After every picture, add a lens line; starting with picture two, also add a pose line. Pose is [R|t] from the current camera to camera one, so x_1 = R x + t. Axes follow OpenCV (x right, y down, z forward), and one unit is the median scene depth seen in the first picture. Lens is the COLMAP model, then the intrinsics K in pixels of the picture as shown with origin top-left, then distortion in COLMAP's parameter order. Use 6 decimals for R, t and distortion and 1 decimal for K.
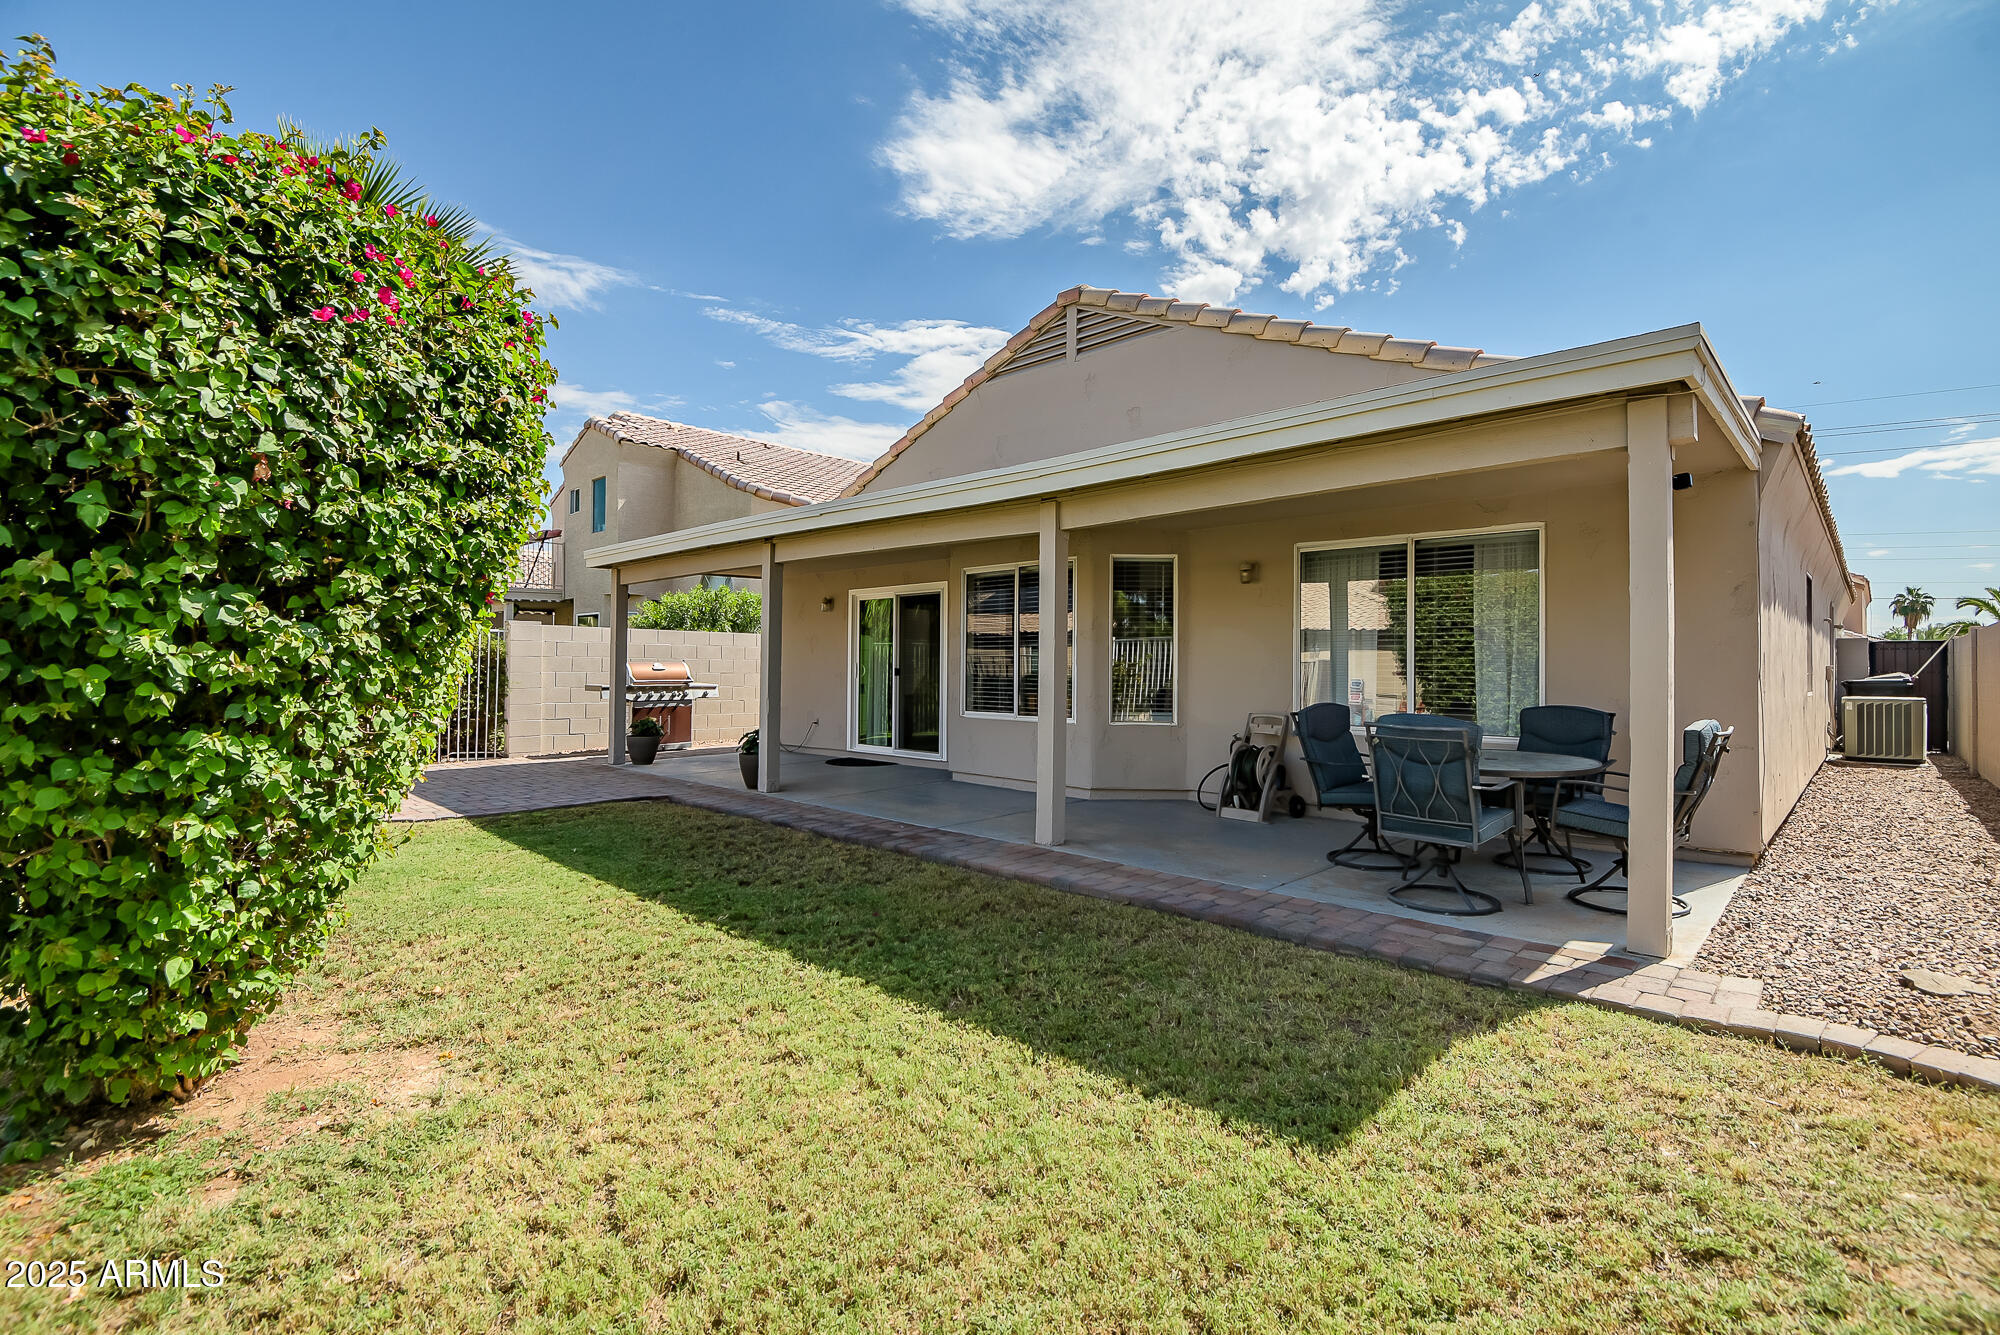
lens RADIAL K [[923.3, 0, 1000.3], [0, 923.3, 664.6], [0, 0, 1]] dist [-0.000203, -0.000001]
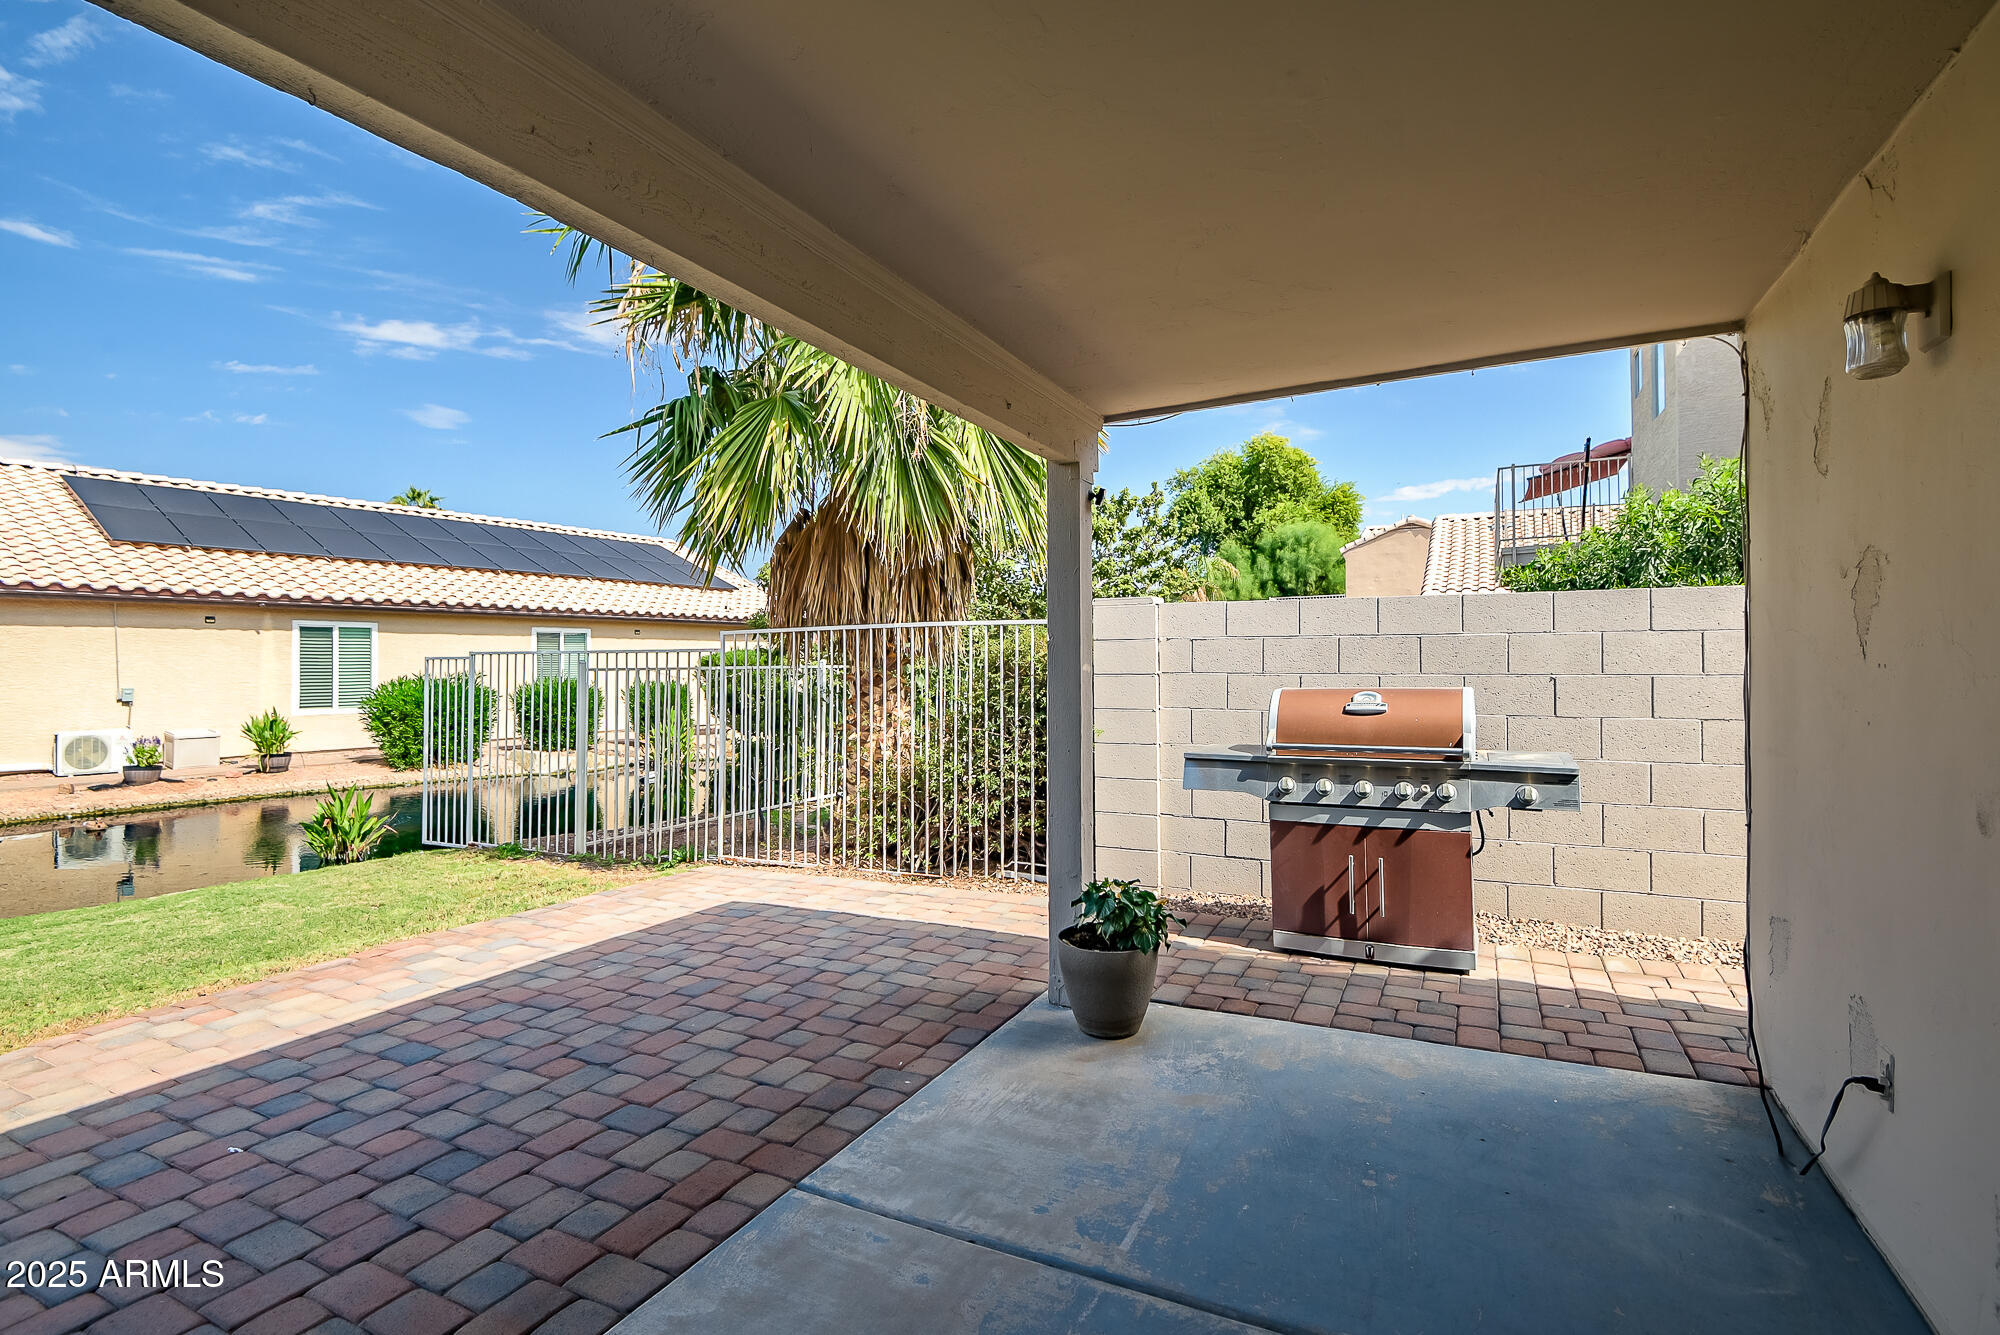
lens RADIAL K [[923.3, 0, 1002.8], [0, 923.3, 666.4], [0, 0, 1]] dist [-0.000203, -0.000001]
pose [[0.289610, -0.012688, -0.957061, -0.090722], [0.008100, 0.999909, -0.010805, -0.007750], [0.957110, -0.004623, 0.289687, 0.780572]]
